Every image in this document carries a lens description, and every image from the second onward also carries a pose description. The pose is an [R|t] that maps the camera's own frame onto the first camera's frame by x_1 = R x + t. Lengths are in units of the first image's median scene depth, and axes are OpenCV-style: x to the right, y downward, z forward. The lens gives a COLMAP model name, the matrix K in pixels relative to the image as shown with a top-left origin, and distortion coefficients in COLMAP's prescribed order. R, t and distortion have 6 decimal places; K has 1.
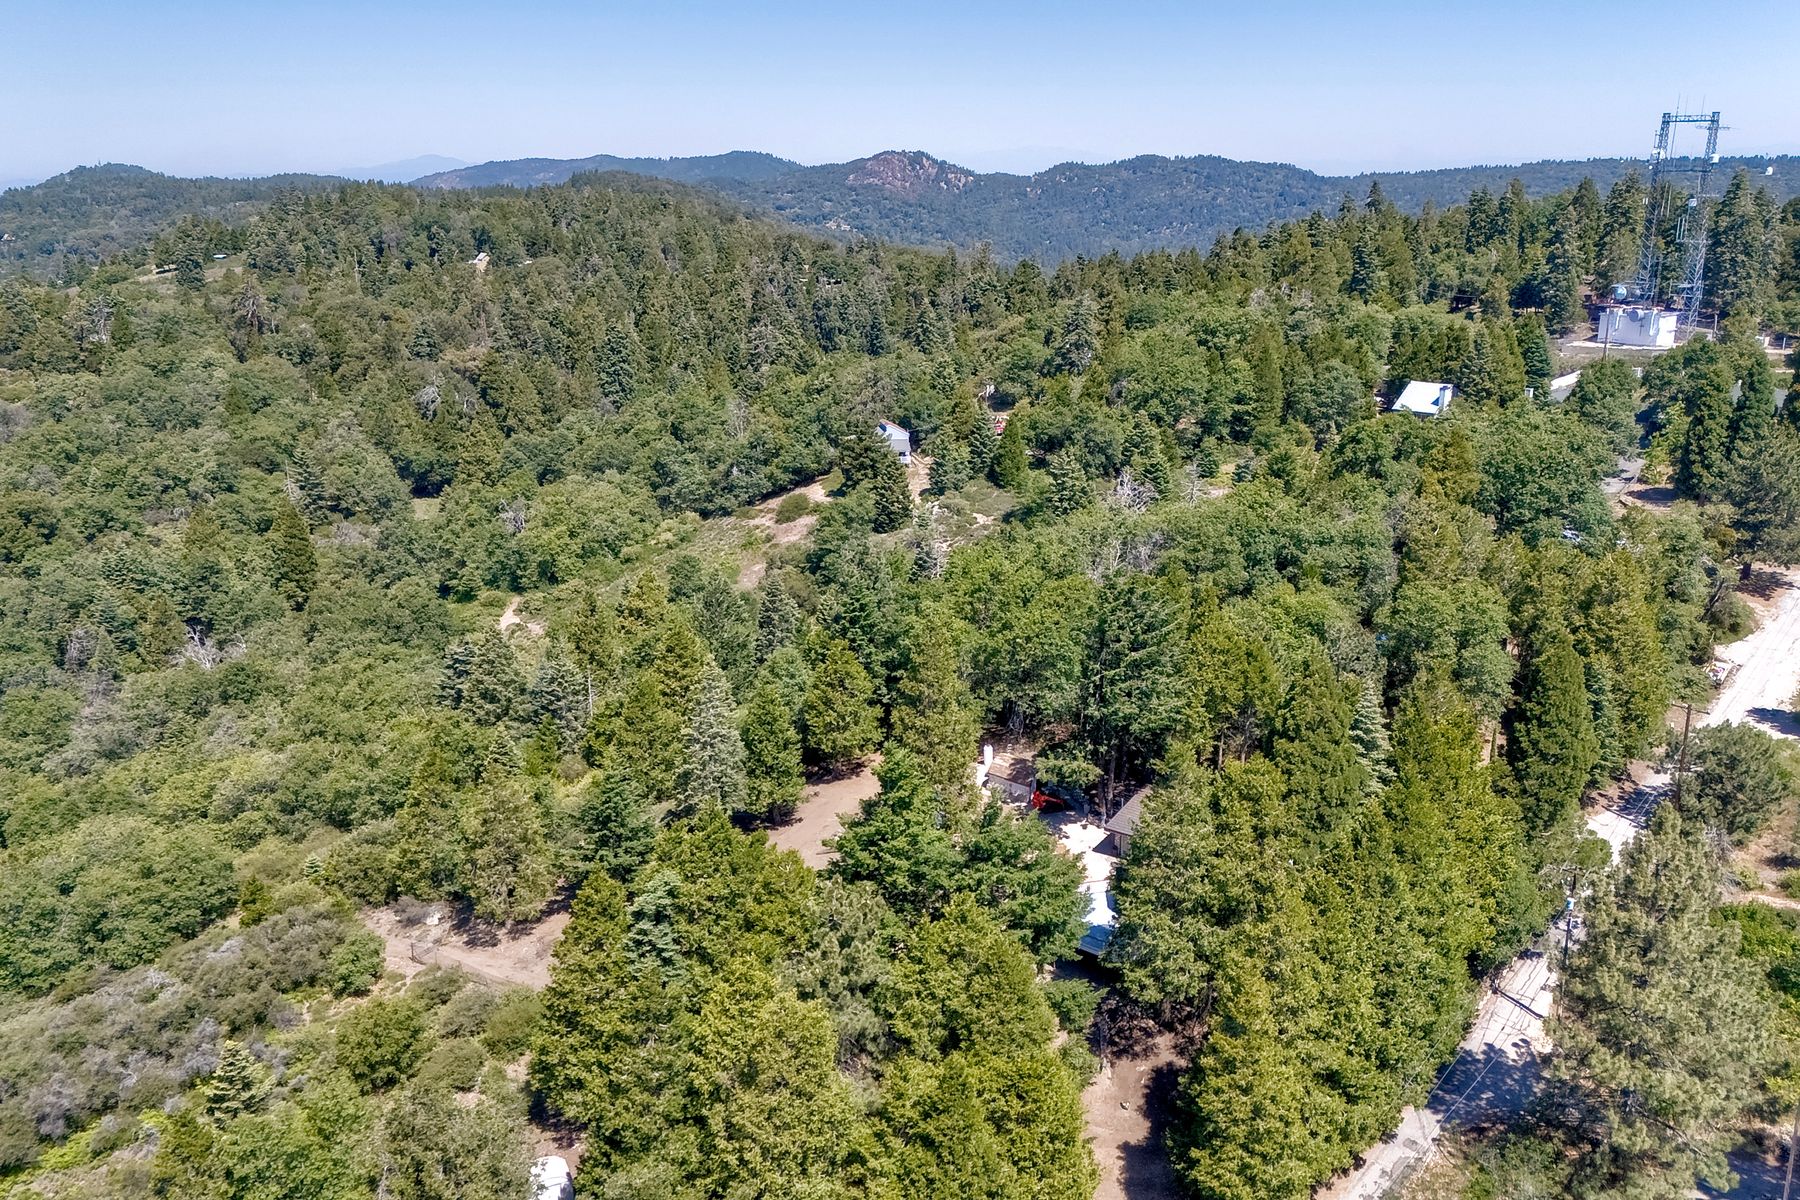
lens RADIAL K [[1585.4, 0, 900.0], [0, 1585.4, 600.0], [0, 0, 1]] dist [0.157554, -0.345033]
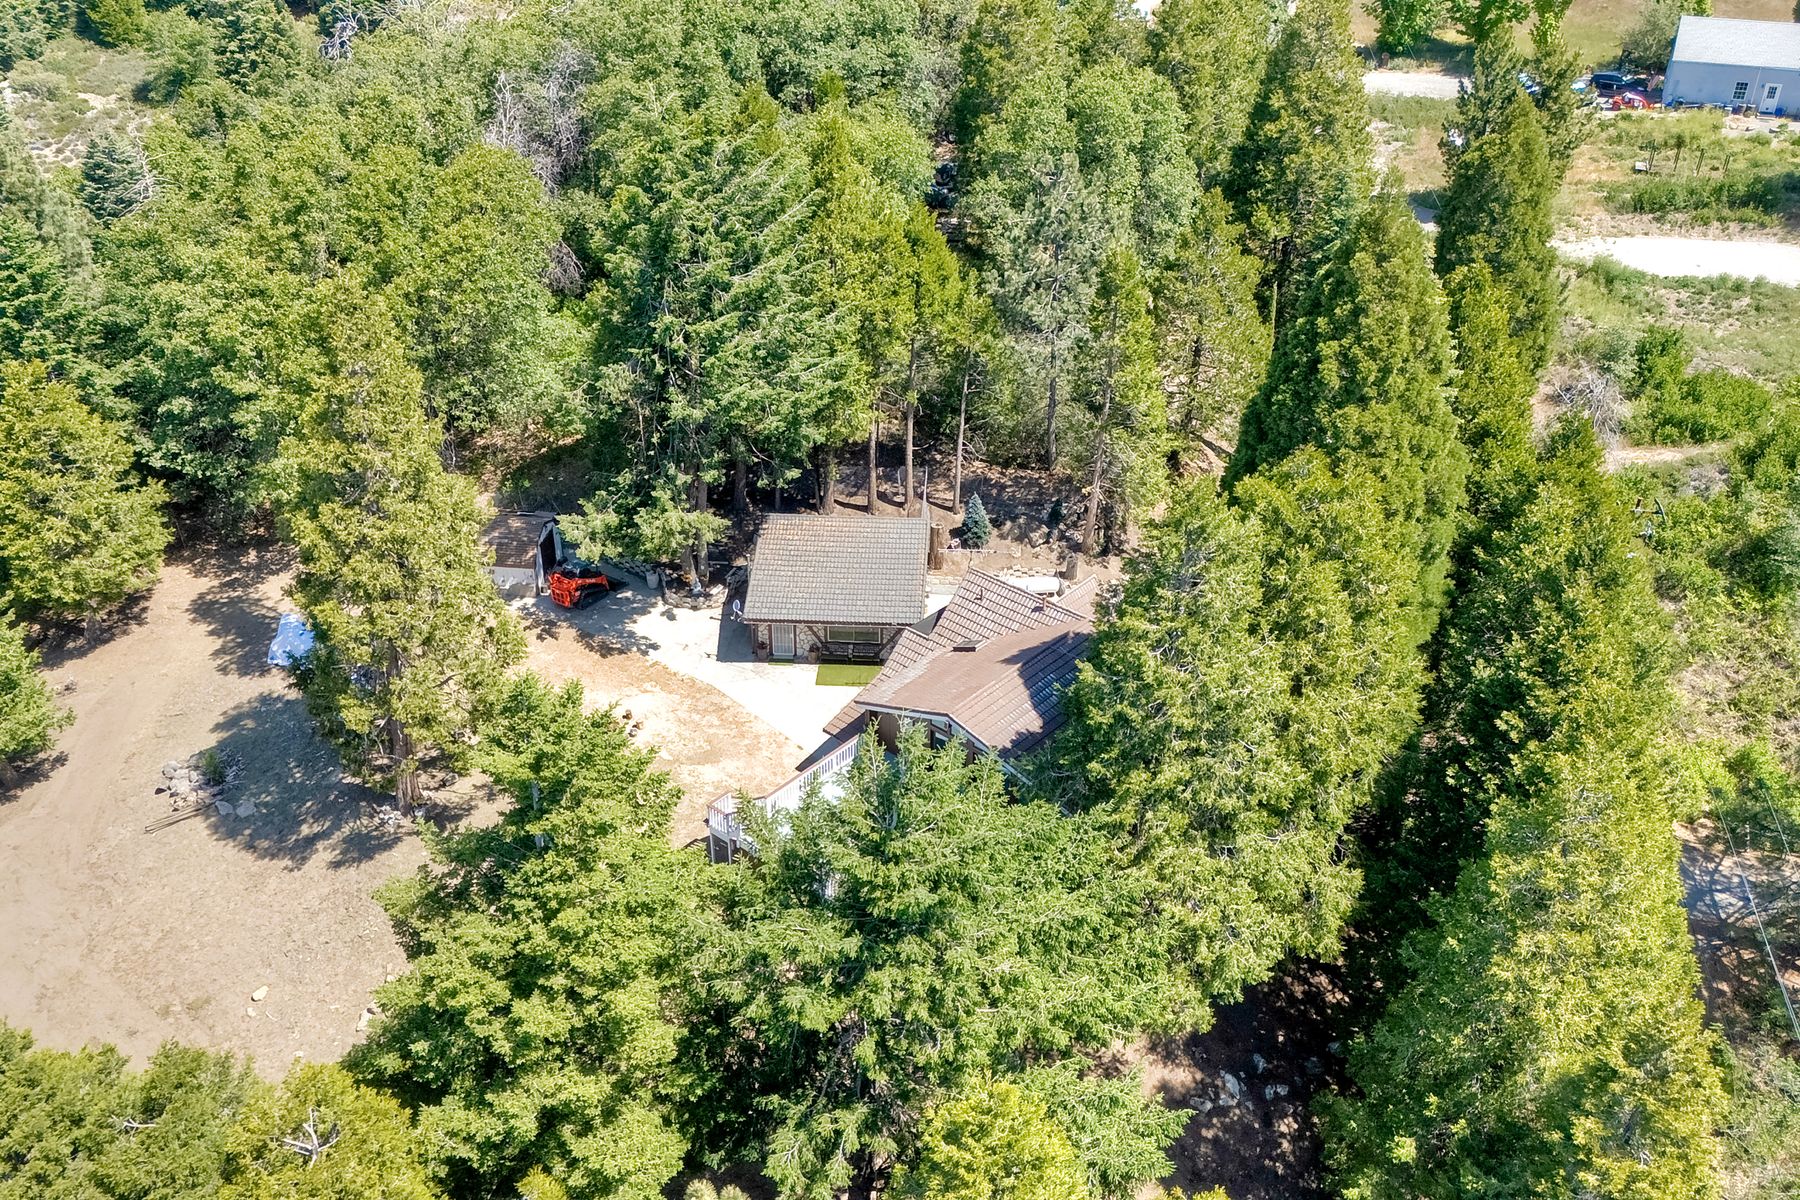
lens RADIAL K [[1558.6, 0, 900.0], [0, 1558.6, 600.0], [0, 0, 1]] dist [0.072479, -0.064750]
pose [[0.832452, -0.284029, 0.475764, -0.061396], [0.150491, 0.942248, 0.299202, -0.008798], [-0.533269, -0.177473, 0.827120, 0.455641]]
